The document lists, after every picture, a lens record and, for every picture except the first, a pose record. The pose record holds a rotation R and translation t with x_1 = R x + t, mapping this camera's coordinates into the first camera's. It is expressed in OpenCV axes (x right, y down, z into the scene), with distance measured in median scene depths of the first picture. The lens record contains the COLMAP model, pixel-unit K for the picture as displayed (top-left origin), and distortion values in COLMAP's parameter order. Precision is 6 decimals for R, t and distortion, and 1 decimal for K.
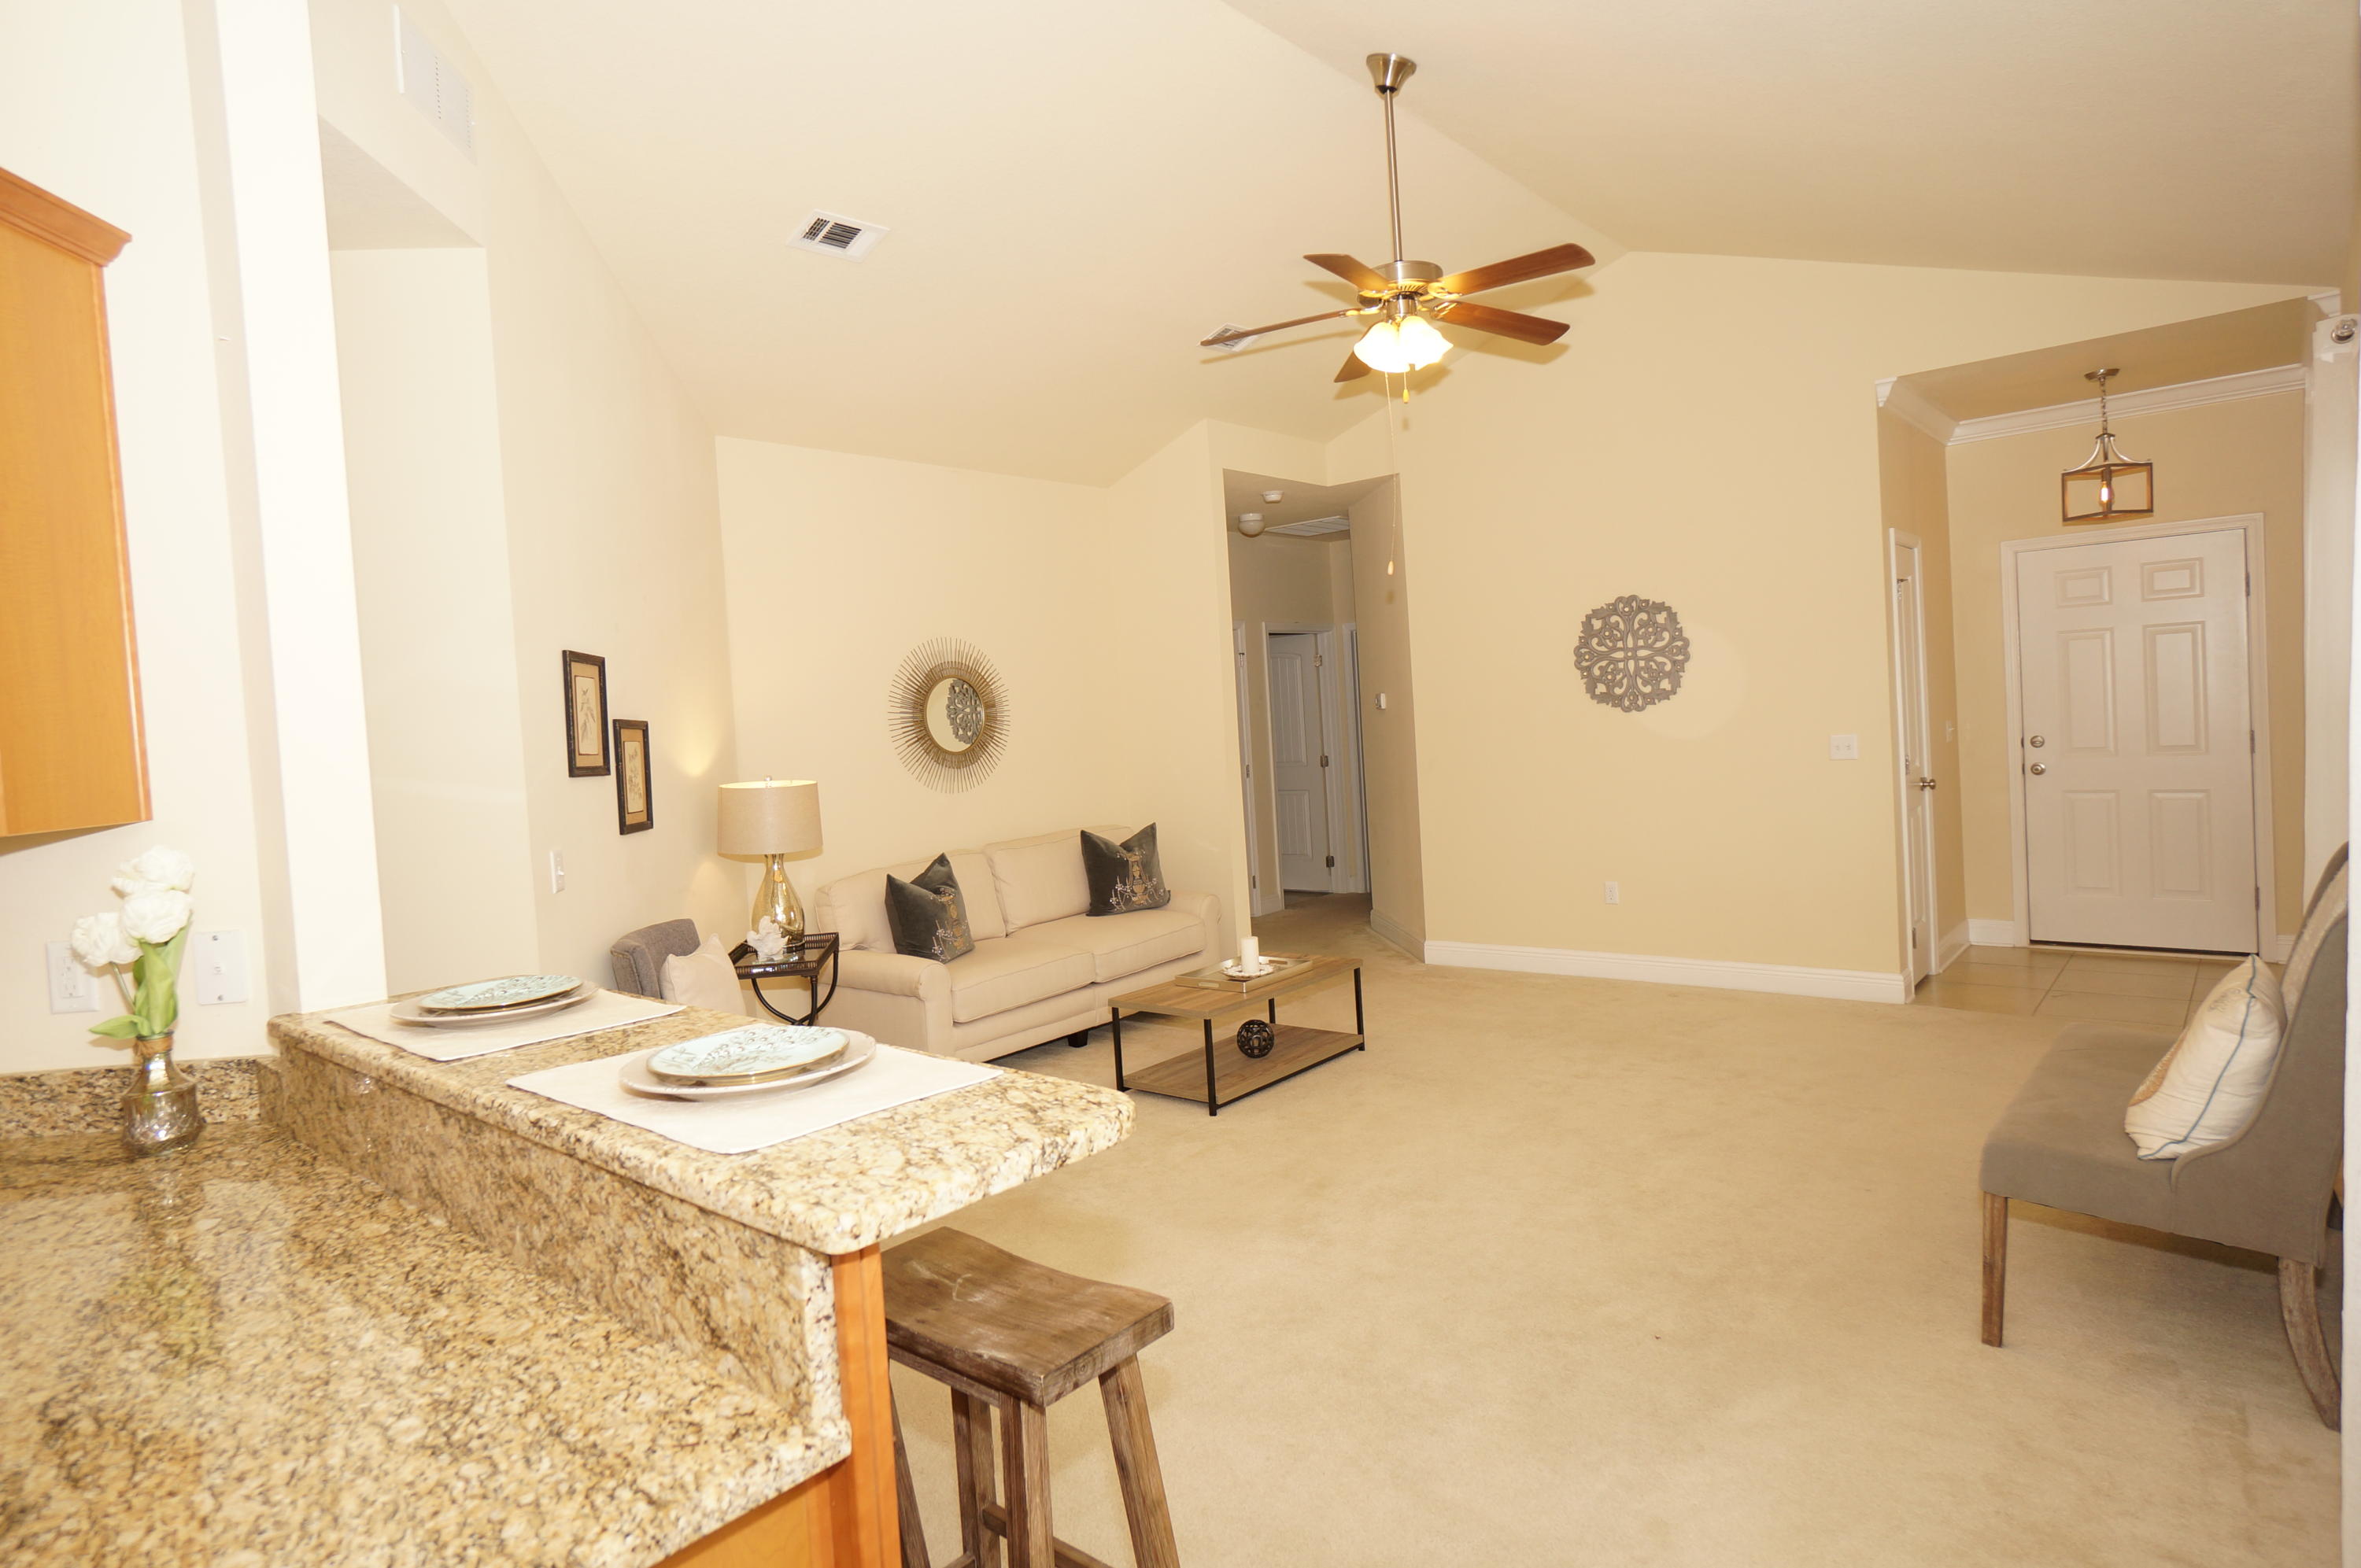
lens RADIAL K [[1314.3, 0, 1178.5], [0, 1314.3, 774.4], [0, 0, 1]] dist [-0.026374, 0.013948]
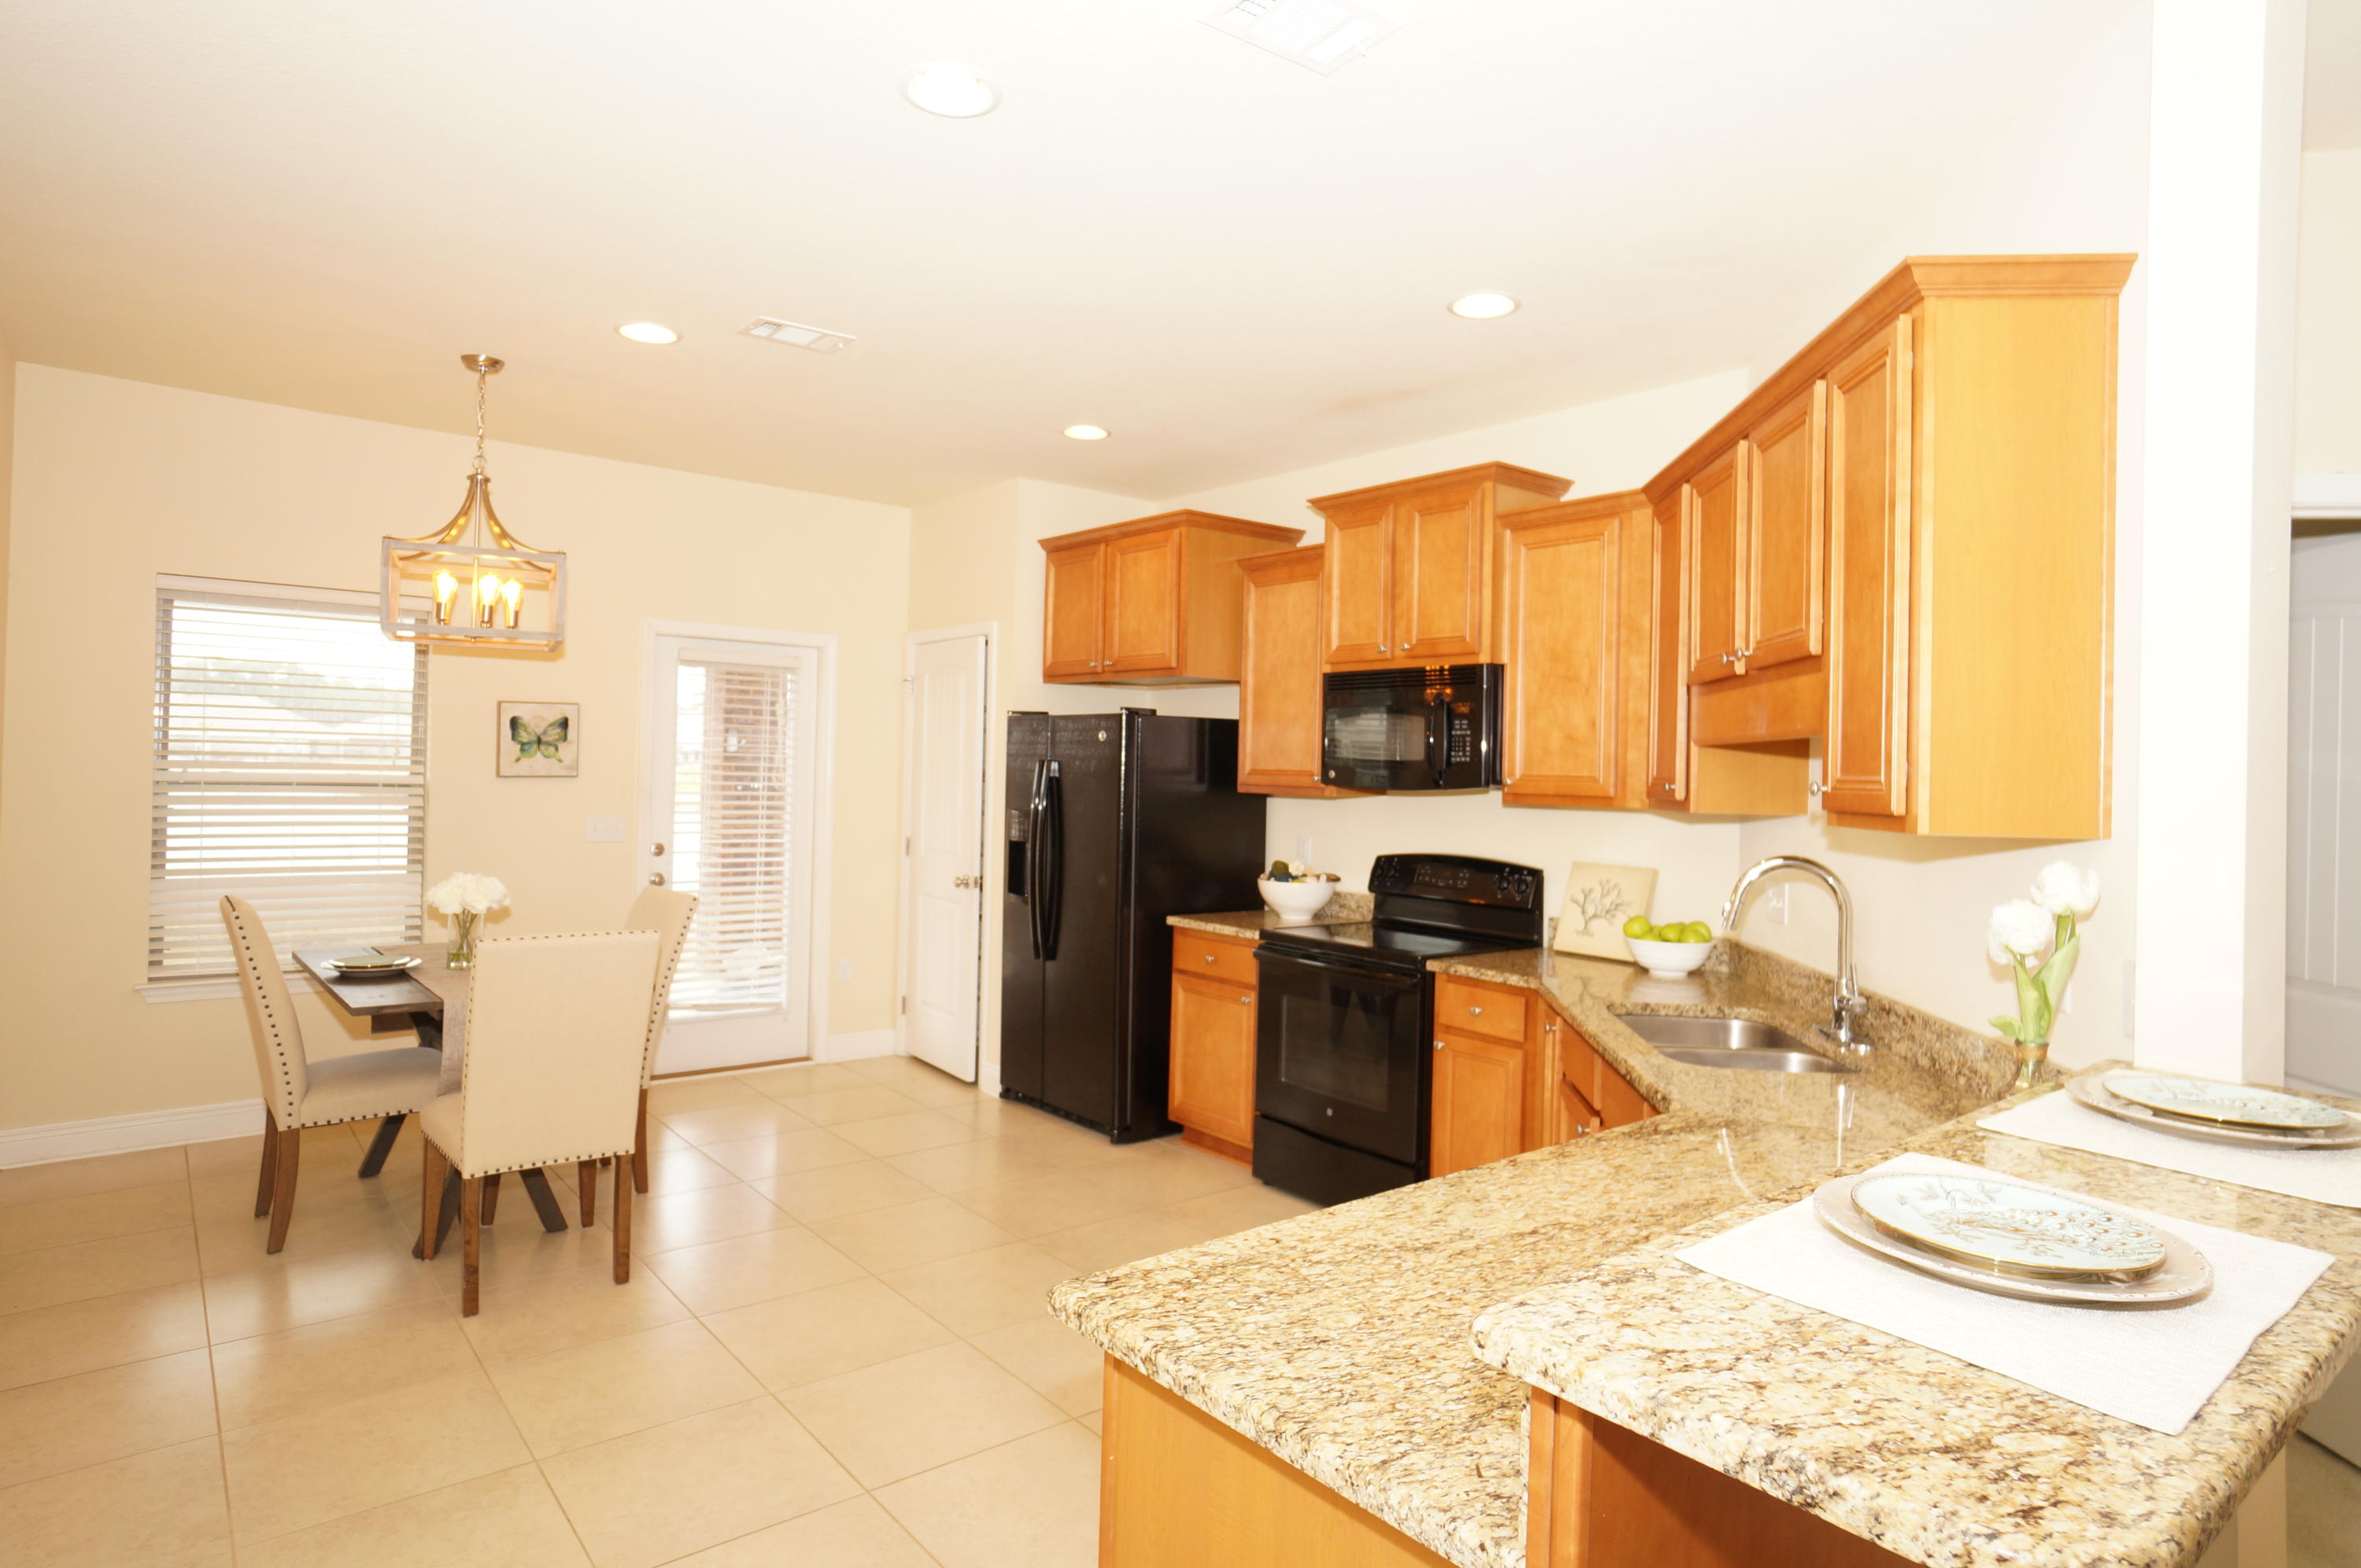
lens RADIAL K [[1314.3, 0, 1168.1], [0, 1314.3, 768.4], [0, 0, 1]] dist [-0.026374, 0.013948]
pose [[-0.196113, 0.054244, -0.979080, 0.157401], [-0.057510, 0.996114, 0.066707, -0.020895], [0.978893, 0.069389, -0.192231, 0.227676]]
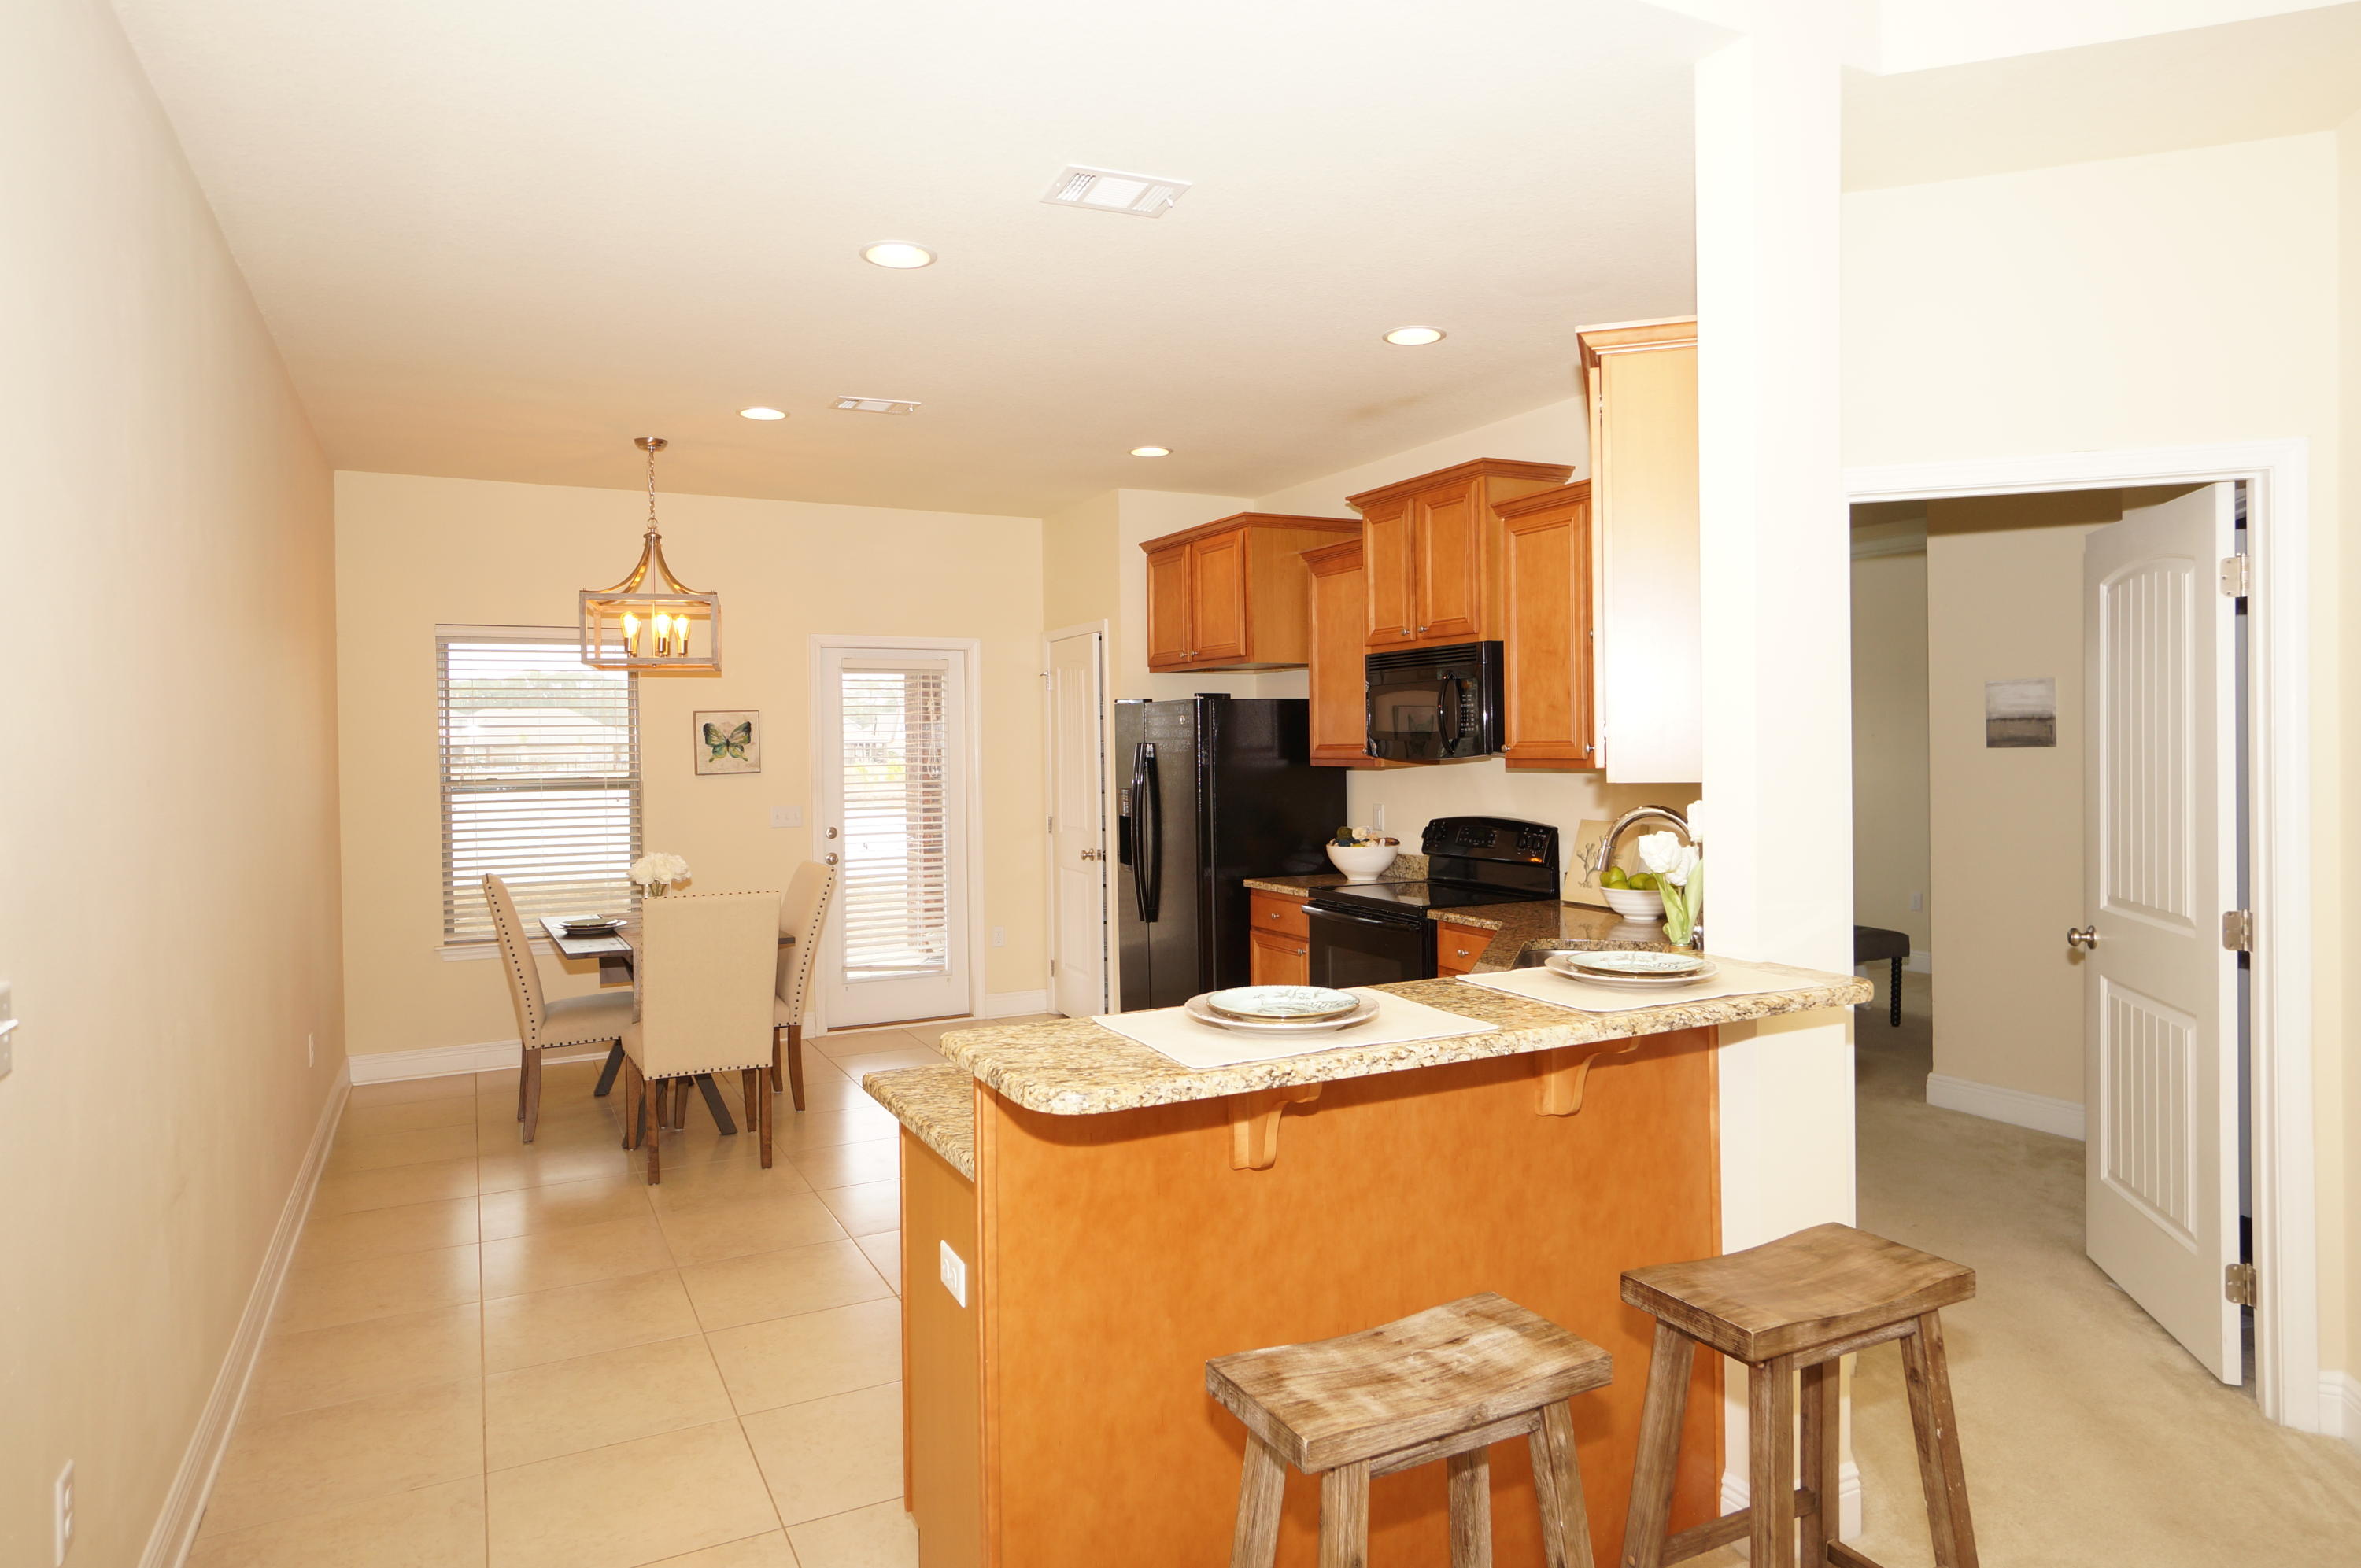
lens RADIAL K [[1409.2, 0, 1163.0], [0, 1409.2, 774.8], [0, 0, 1]] dist [-0.021271, 0.002771]
pose [[-0.394865, 0.084471, -0.914848, 0.321212], [-0.004230, 0.995587, 0.093752, -0.045841], [0.918729, 0.040890, -0.392765, 0.483442]]
